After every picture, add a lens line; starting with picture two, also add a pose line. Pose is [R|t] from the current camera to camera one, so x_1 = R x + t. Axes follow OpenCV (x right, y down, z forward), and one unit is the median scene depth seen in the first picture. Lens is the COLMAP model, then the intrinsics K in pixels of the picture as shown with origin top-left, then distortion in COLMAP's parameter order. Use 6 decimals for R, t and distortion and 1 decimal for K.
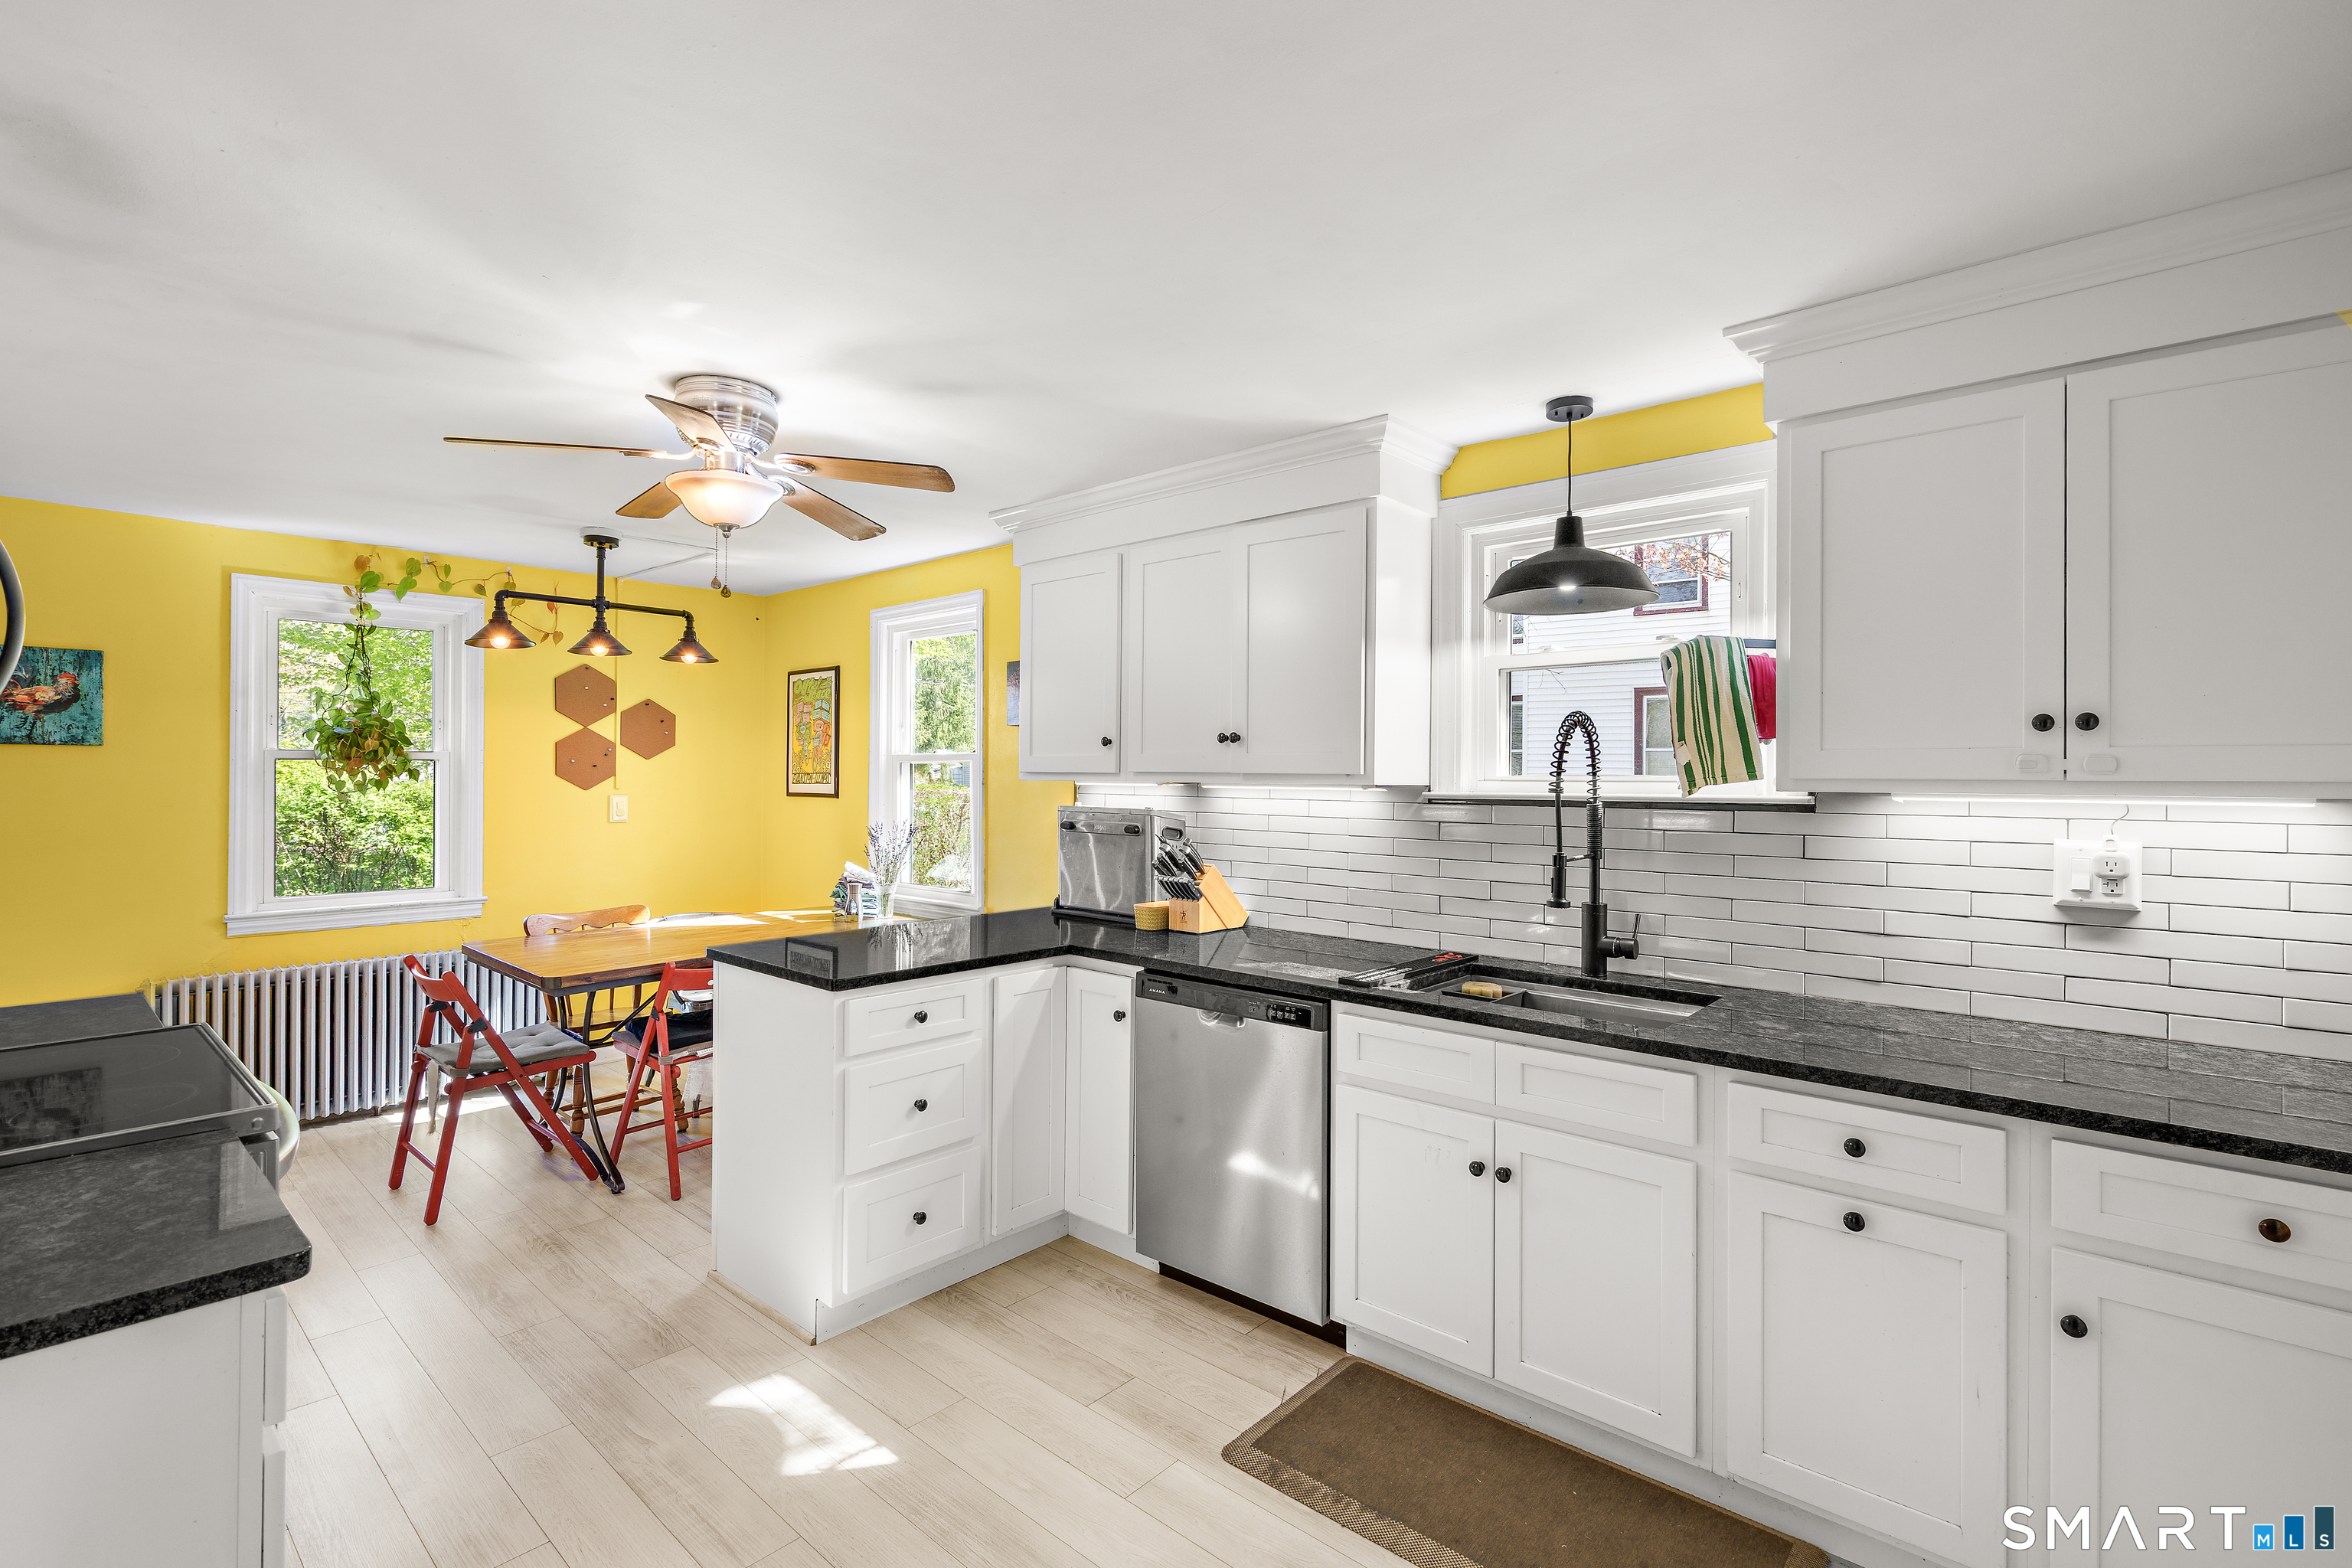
lens RADIAL K [[1075.3, 0, 1178.2], [0, 1075.3, 775.2], [0, 0, 1]] dist [0.001467, 0.000948]
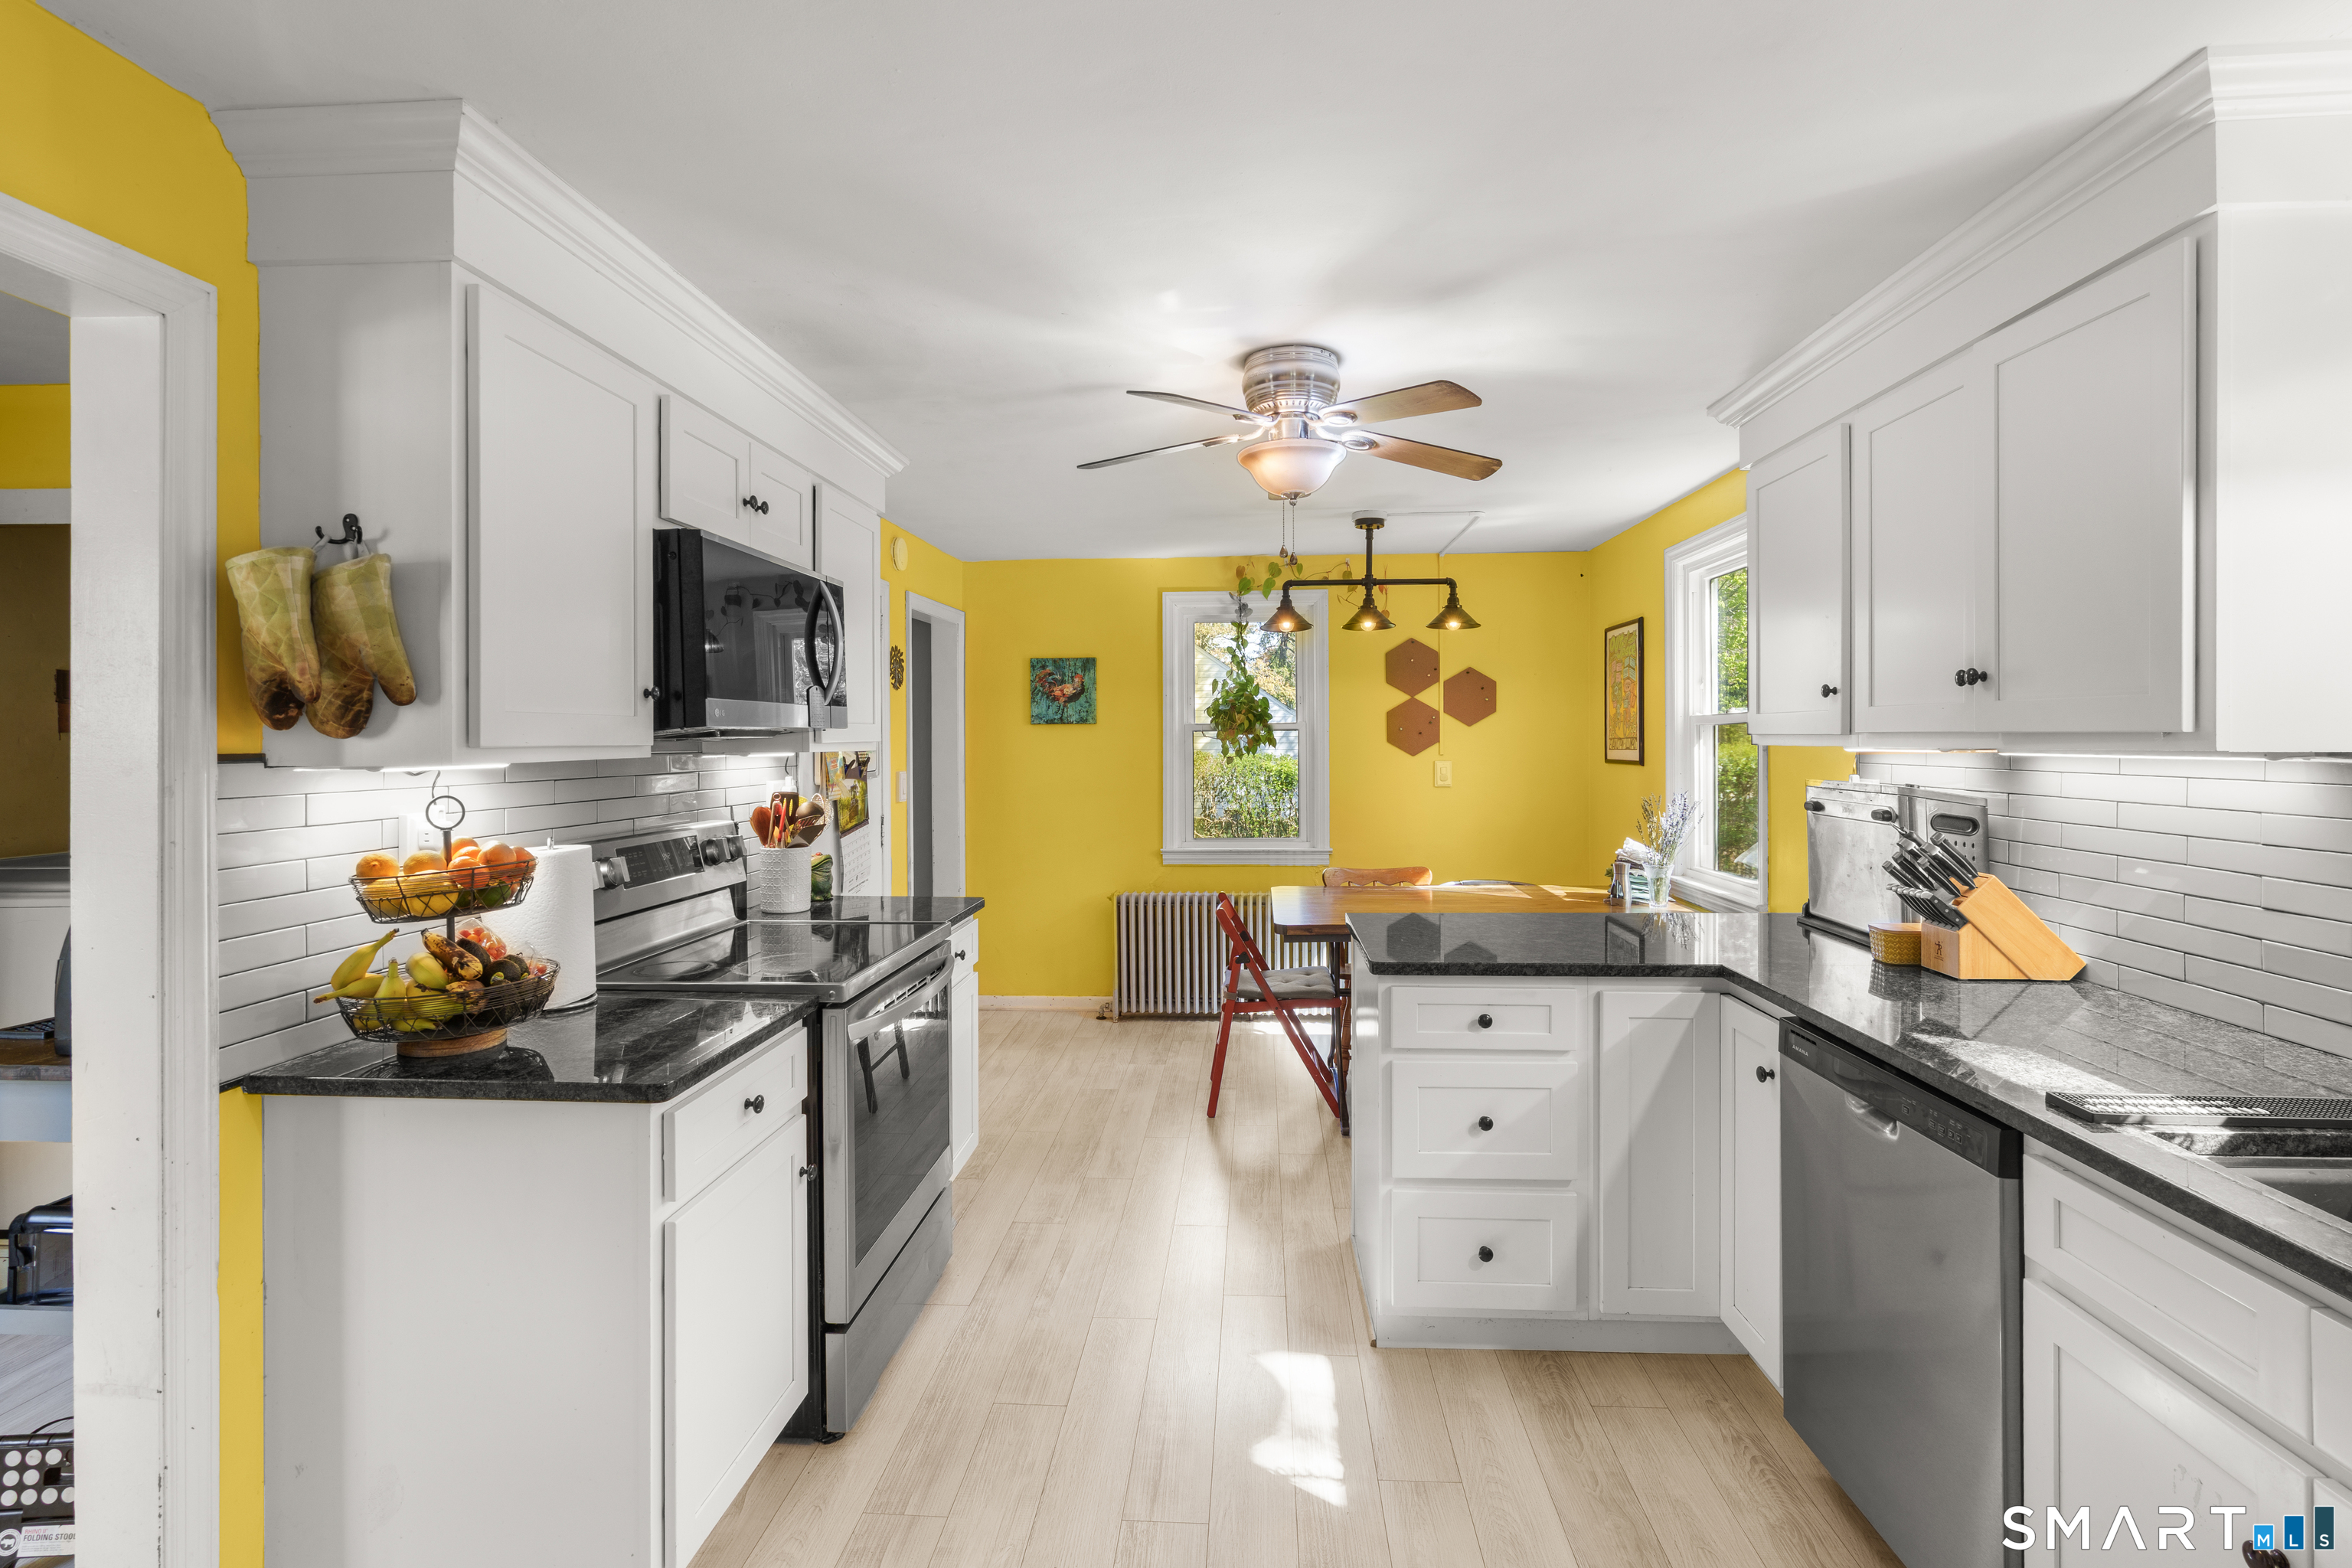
lens RADIAL K [[1096.7, 0, 1184.7], [0, 1096.7, 741.3], [0, 0, 1]] dist [-0.001458, 0.000250]
pose [[0.620581, -0.007281, -0.784108, 0.199159], [0.007931, 0.999964, -0.003009, 0.000928], [0.784102, -0.004352, 0.620617, 0.176260]]
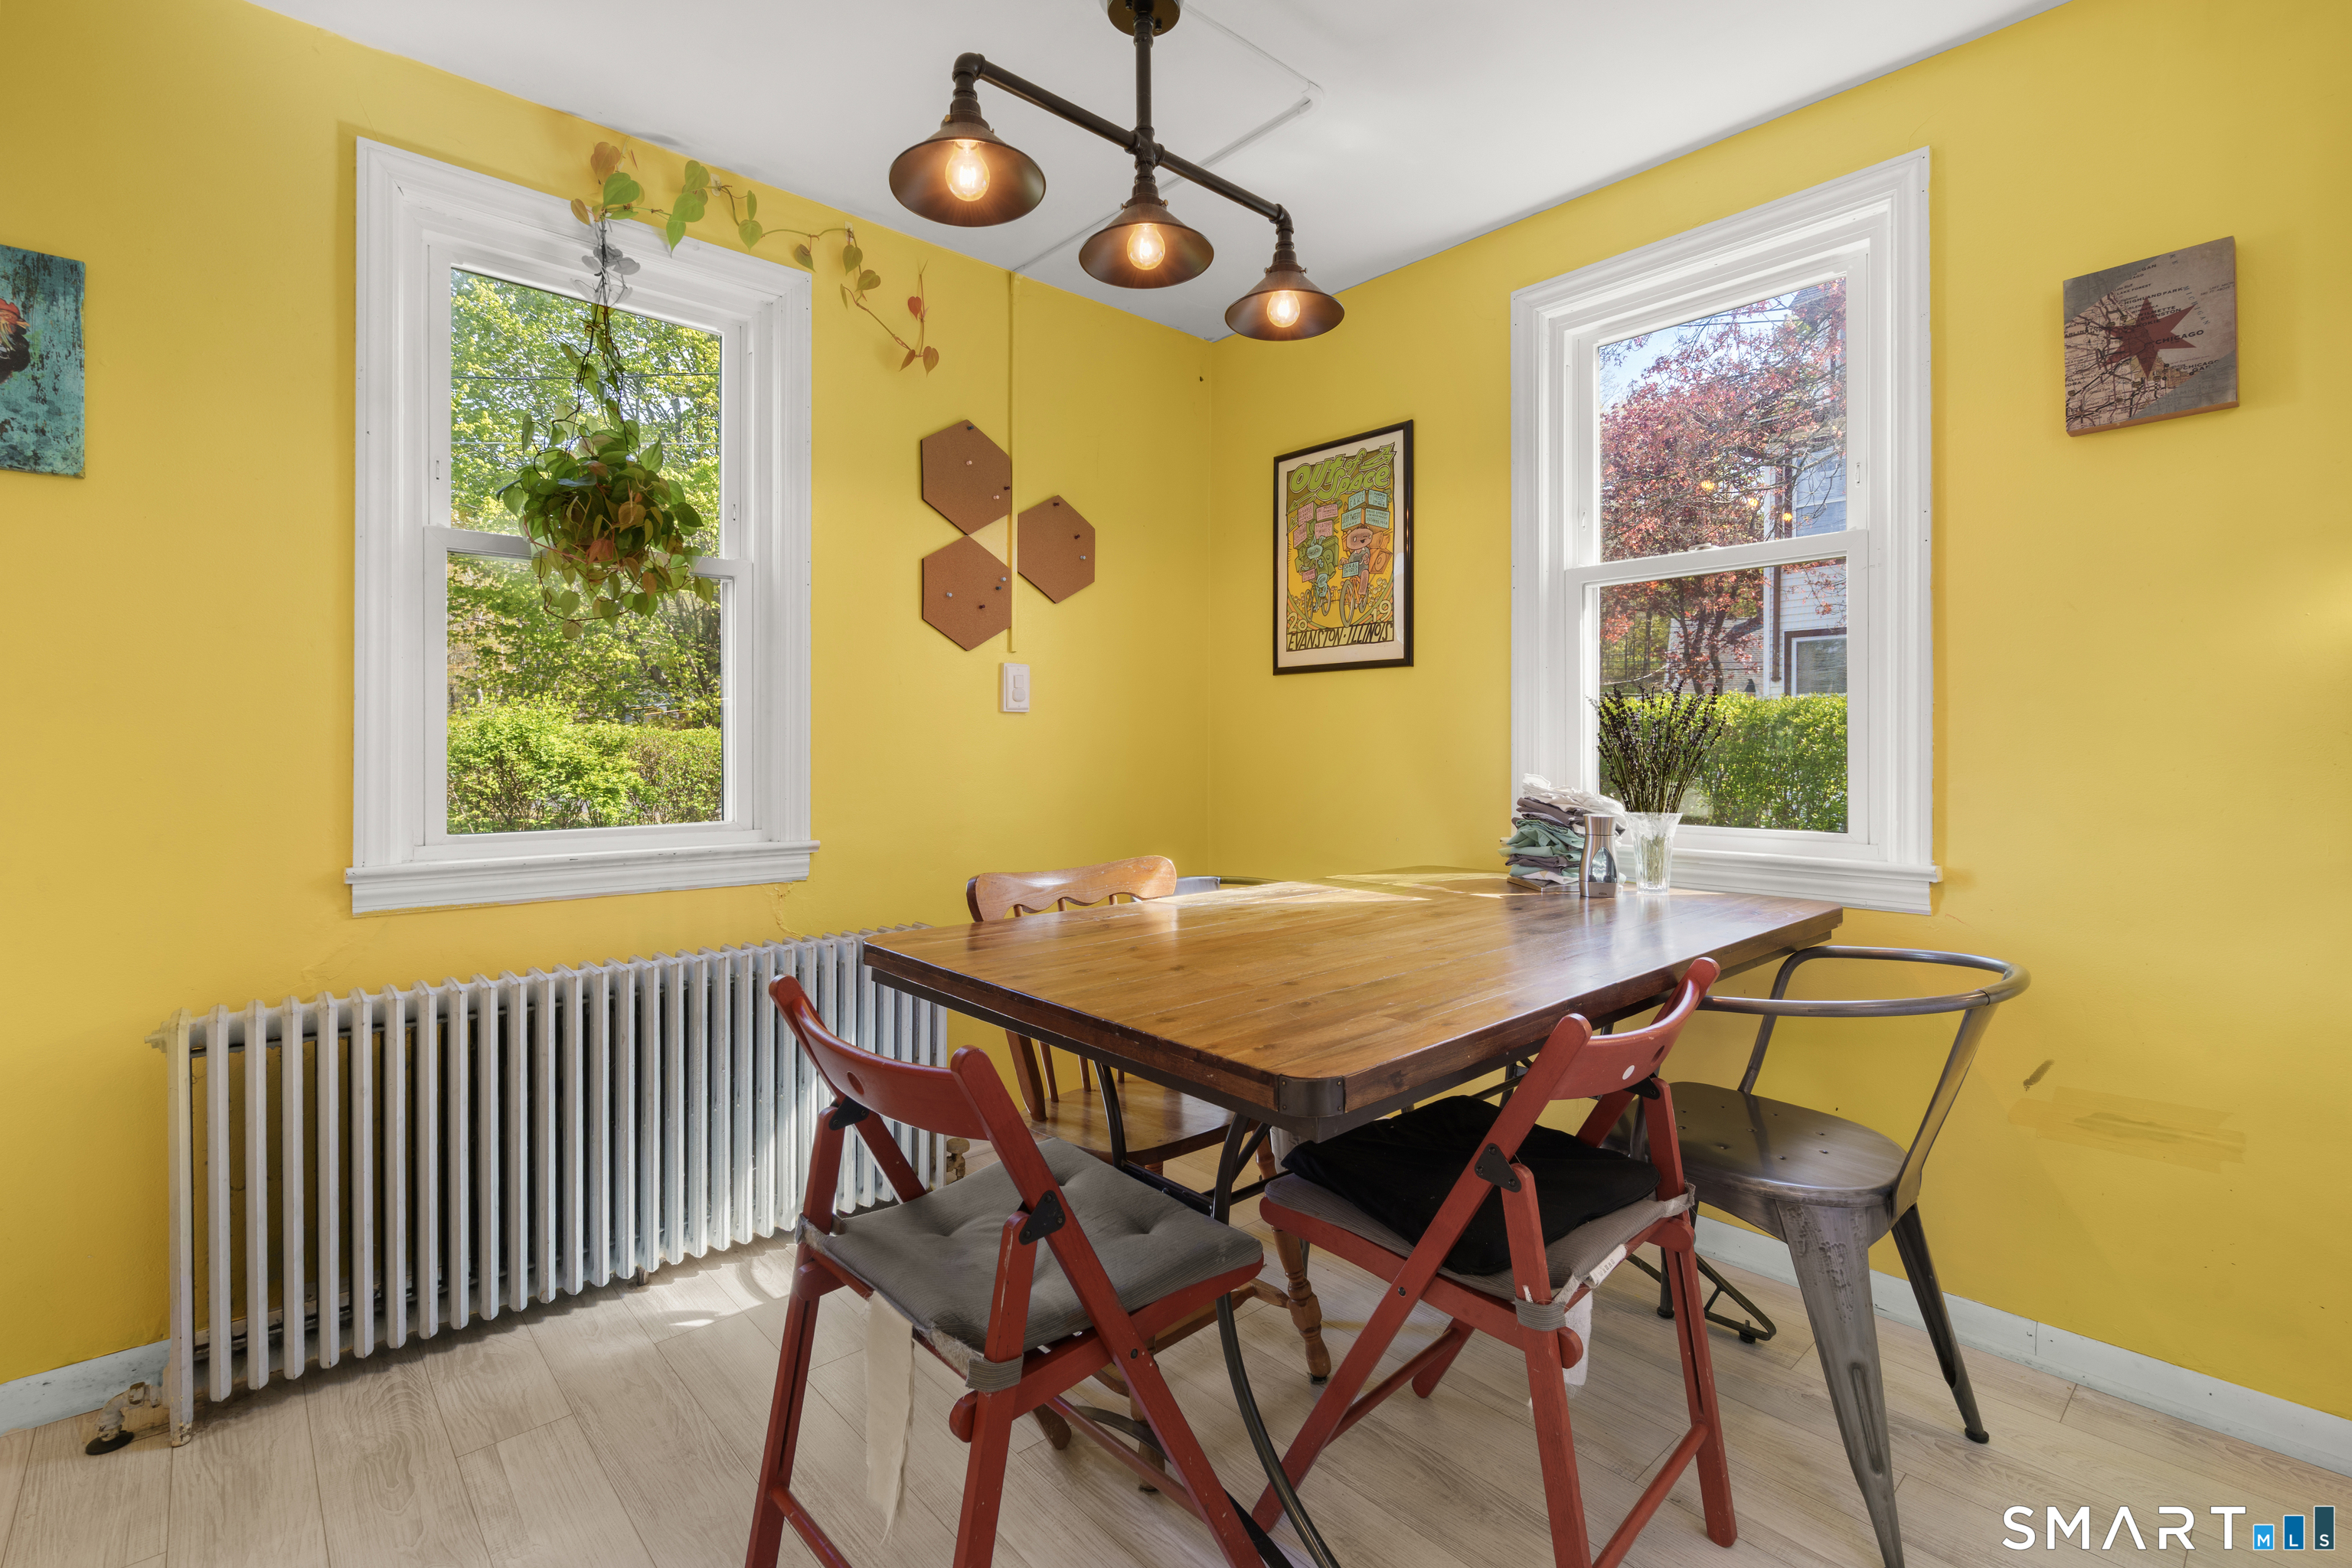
lens RADIAL K [[1078.2, 0, 1175.6], [0, 1078.2, 753.3], [0, 0, 1]] dist [-0.000378, 0.000204]
pose [[0.994700, -0.002428, -0.102792, -0.473096], [0.002798, 0.999990, 0.003461, 0.078430], [0.102782, -0.003730, 0.994697, 0.564467]]
